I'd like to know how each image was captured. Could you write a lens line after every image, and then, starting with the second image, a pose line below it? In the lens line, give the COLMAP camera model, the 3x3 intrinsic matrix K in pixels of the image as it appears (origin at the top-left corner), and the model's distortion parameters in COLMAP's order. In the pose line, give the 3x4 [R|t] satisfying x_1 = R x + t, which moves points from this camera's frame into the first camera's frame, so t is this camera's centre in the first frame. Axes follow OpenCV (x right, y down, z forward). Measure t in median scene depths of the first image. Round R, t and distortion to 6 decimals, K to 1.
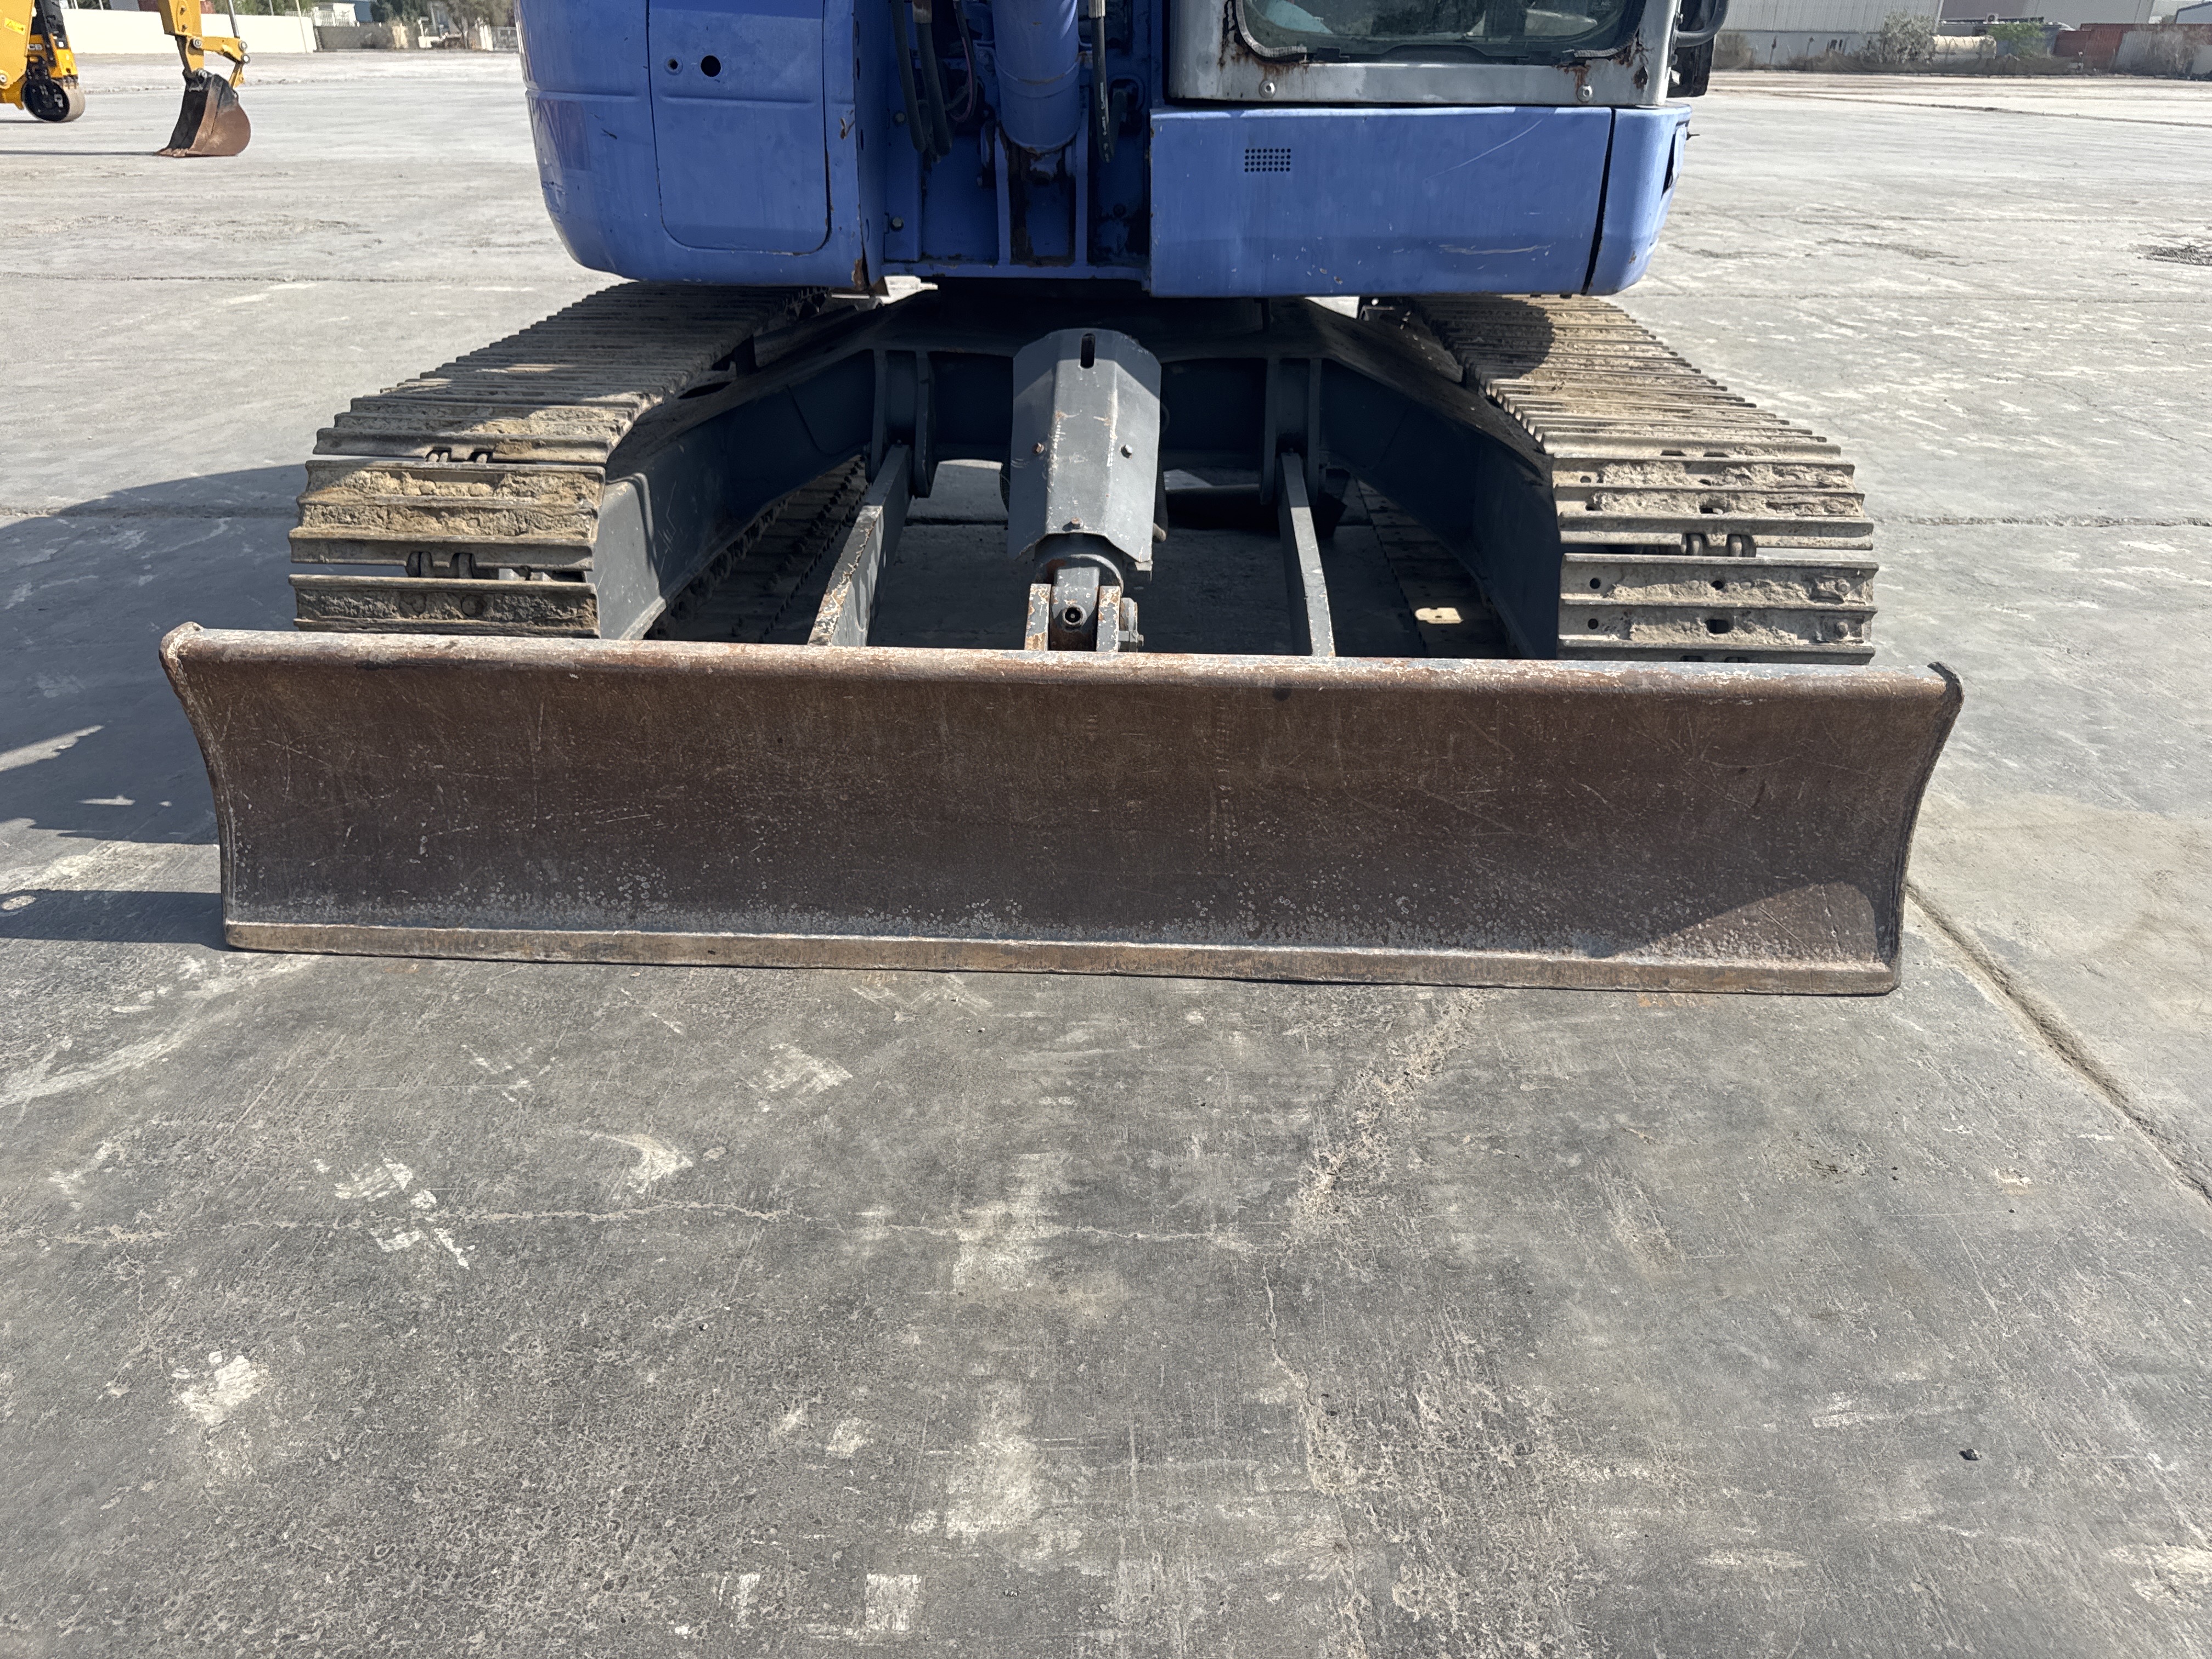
lens RADIAL K [[1585.5, 0, 1106.0], [0, 1585.5, 826.3], [0, 0, 1]] dist [-0.008440, 0.004596]
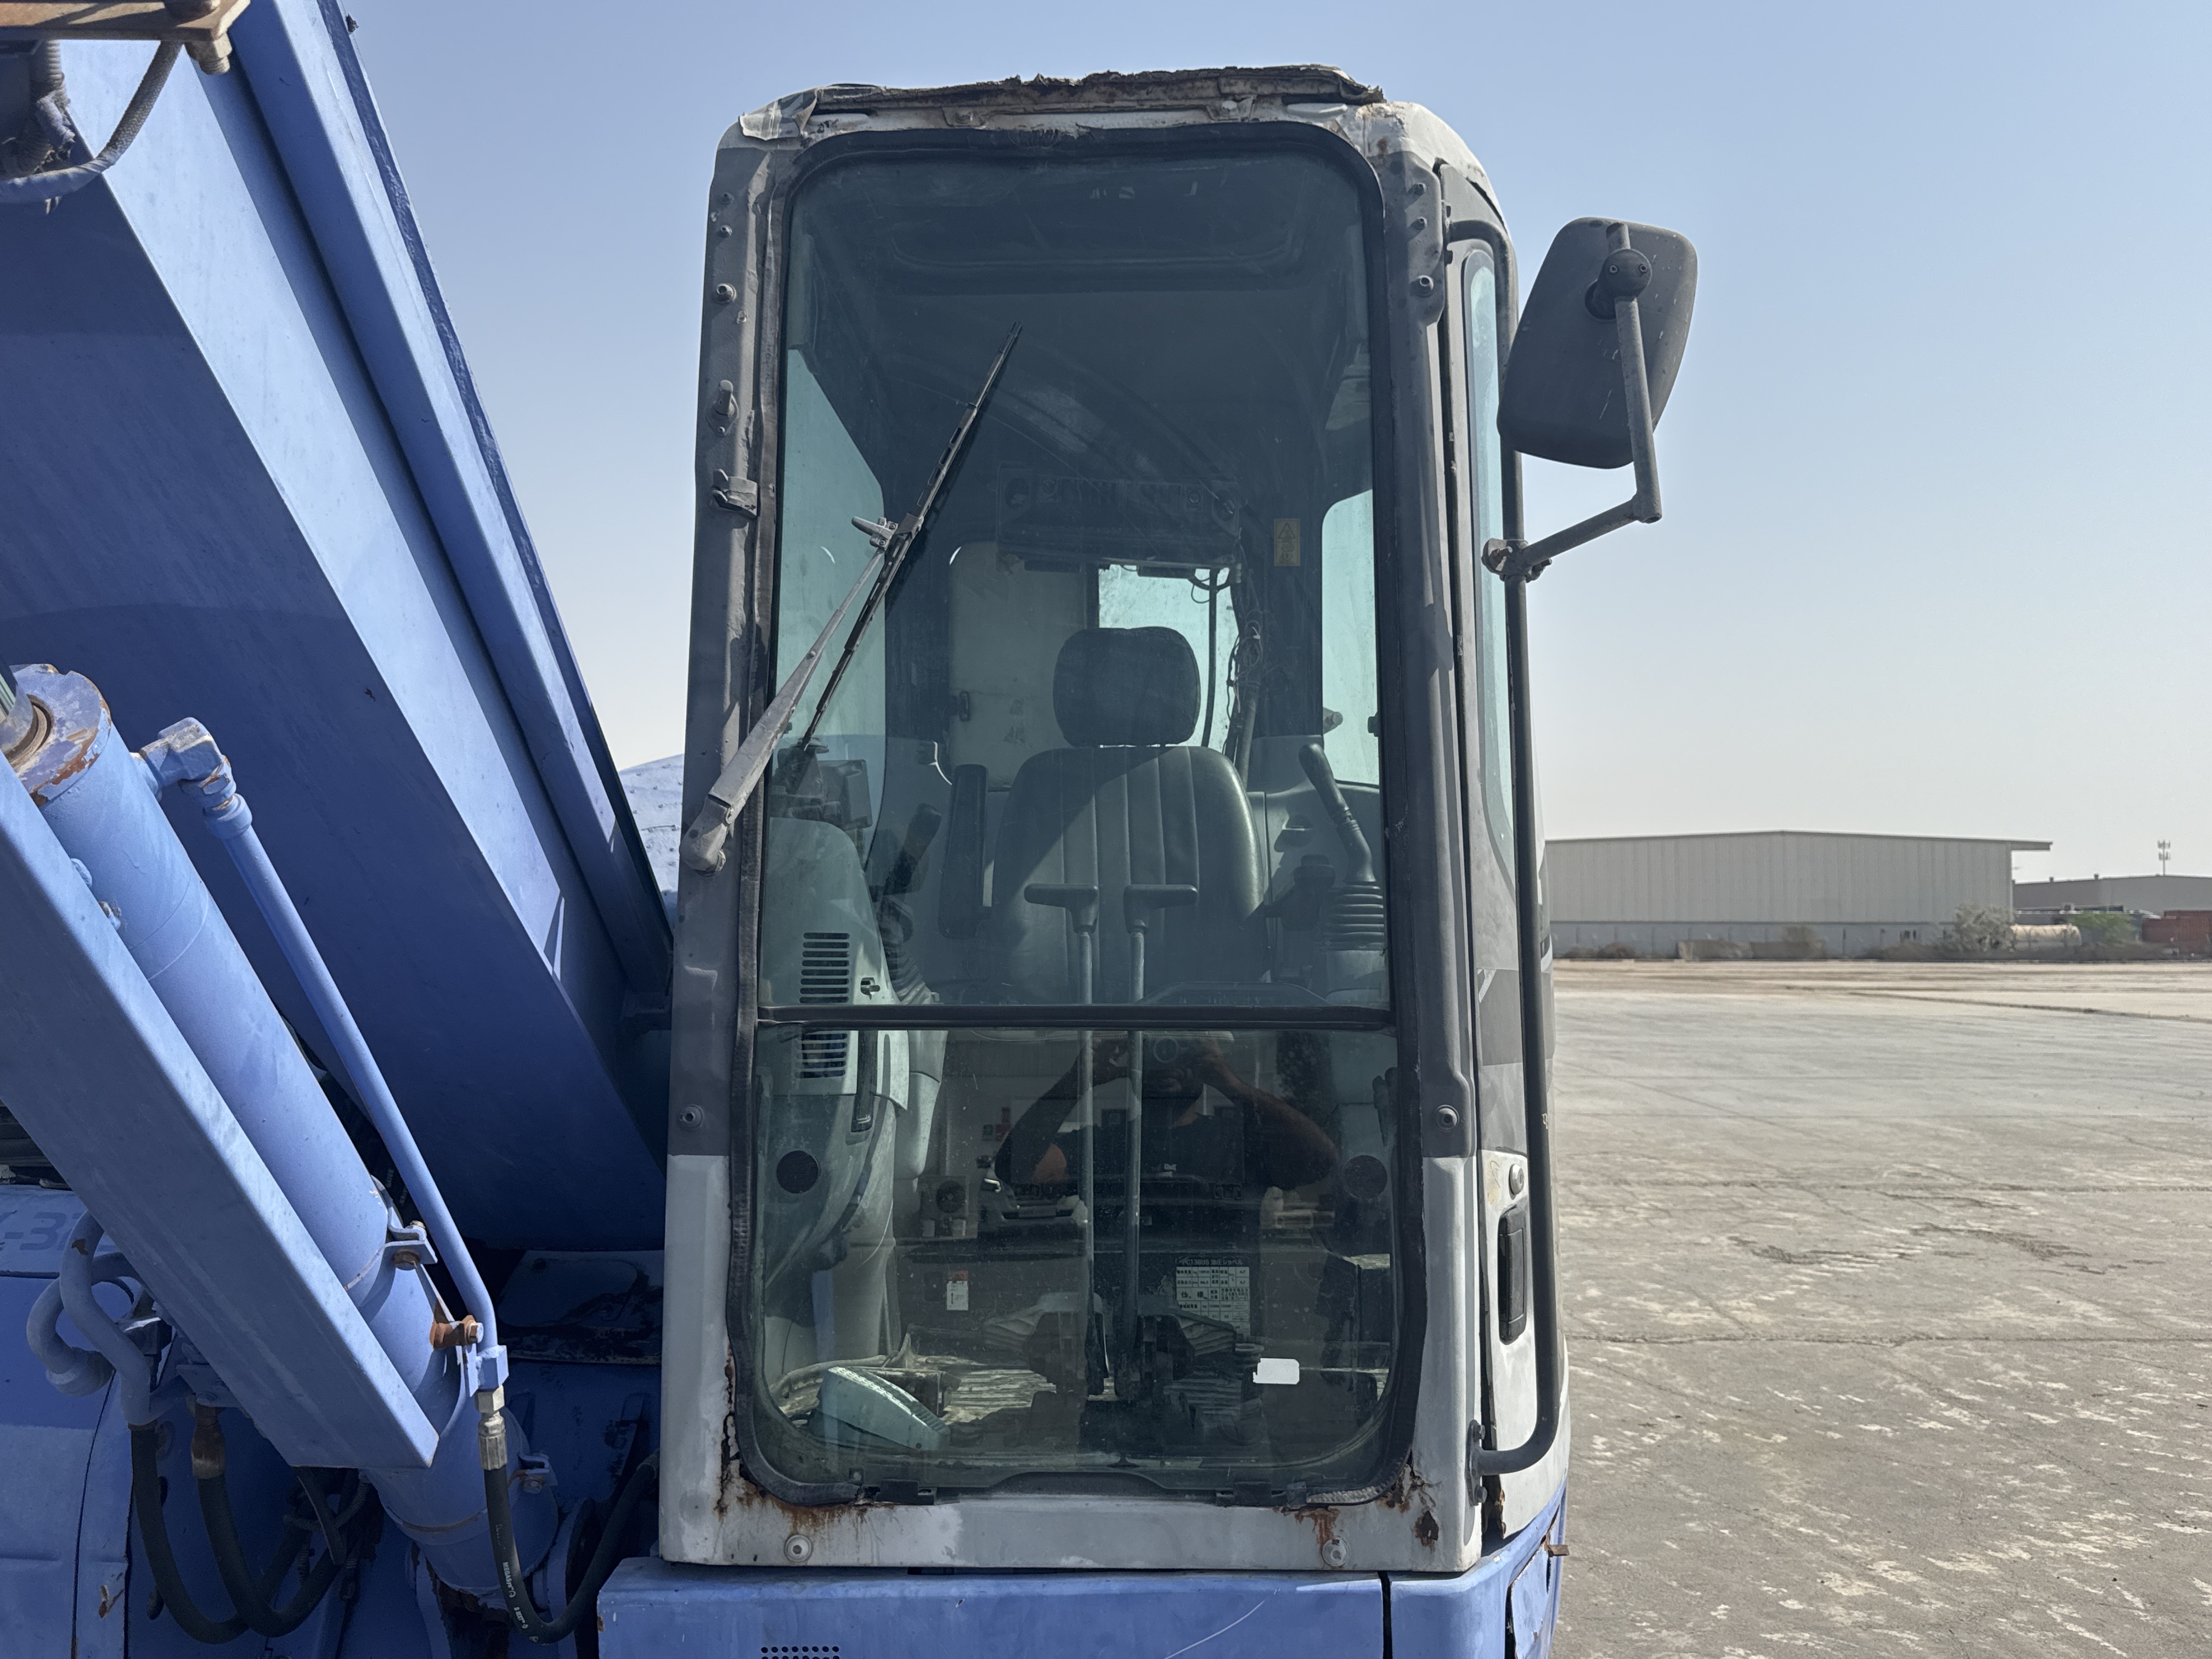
lens RADIAL K [[1736.8, 0, 1107.2], [0, 1736.8, 833.5], [0, 0, 1]] dist [0.000991, -0.000839]
pose [[0.999039, -0.007591, -0.043164, 0.082445], [-0.014284, 0.874713, -0.484431, -0.127402], [0.041434, 0.484582, 0.873764, 0.098790]]
